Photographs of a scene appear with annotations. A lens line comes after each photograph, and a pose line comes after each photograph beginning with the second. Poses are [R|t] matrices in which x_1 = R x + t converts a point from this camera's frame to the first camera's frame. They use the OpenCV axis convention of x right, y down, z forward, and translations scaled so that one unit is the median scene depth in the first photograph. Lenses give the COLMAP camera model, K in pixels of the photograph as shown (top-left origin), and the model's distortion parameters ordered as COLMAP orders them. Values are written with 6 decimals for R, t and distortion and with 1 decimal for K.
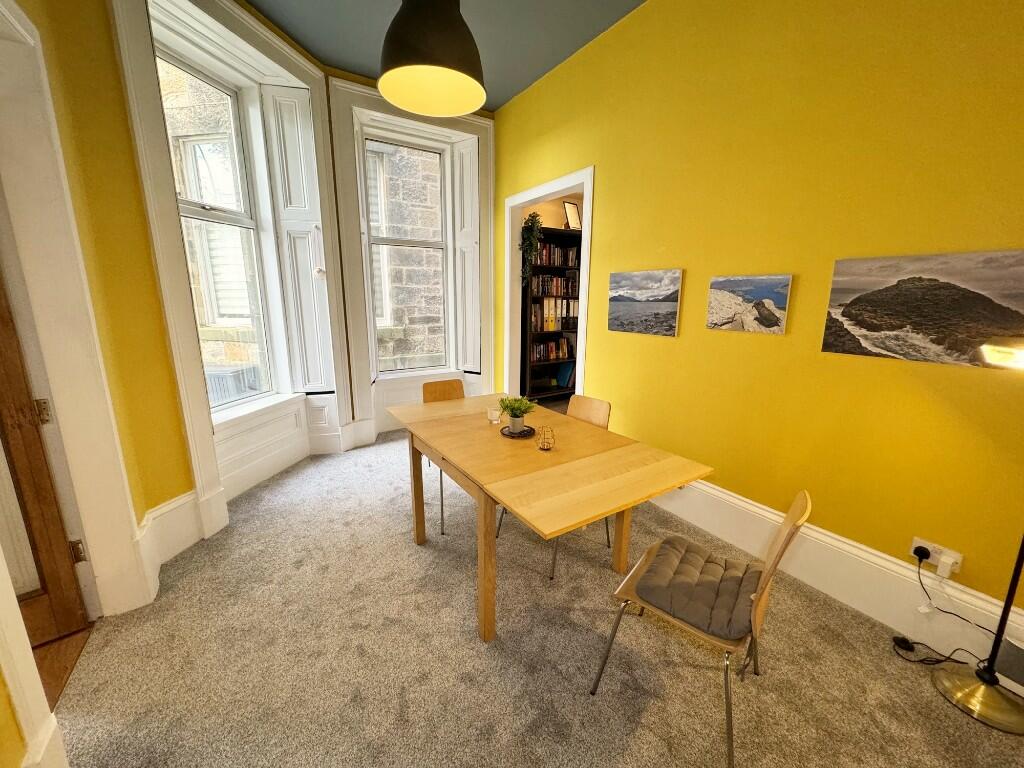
lens RADIAL K [[407.6, 0, 512.0], [0, 407.6, 384.0], [0, 0, 1]] dist [0.002311, 0.000462]
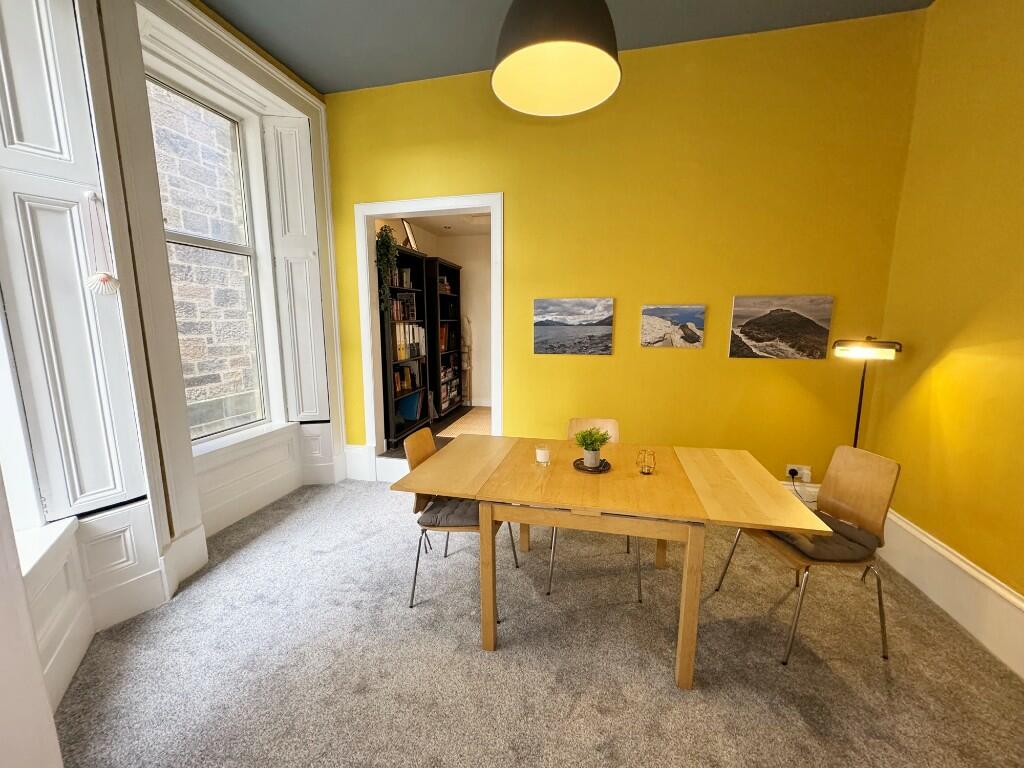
lens RADIAL K [[407.6, 0, 512.0], [0, 407.6, 384.0], [0, 0, 1]] dist [0.002311, 0.000462]
pose [[0.722819, -0.113915, 0.681583, -0.615473], [0.151078, 0.988509, 0.004995, -0.084107], [-0.674320, 0.099362, 0.731724, 0.350993]]
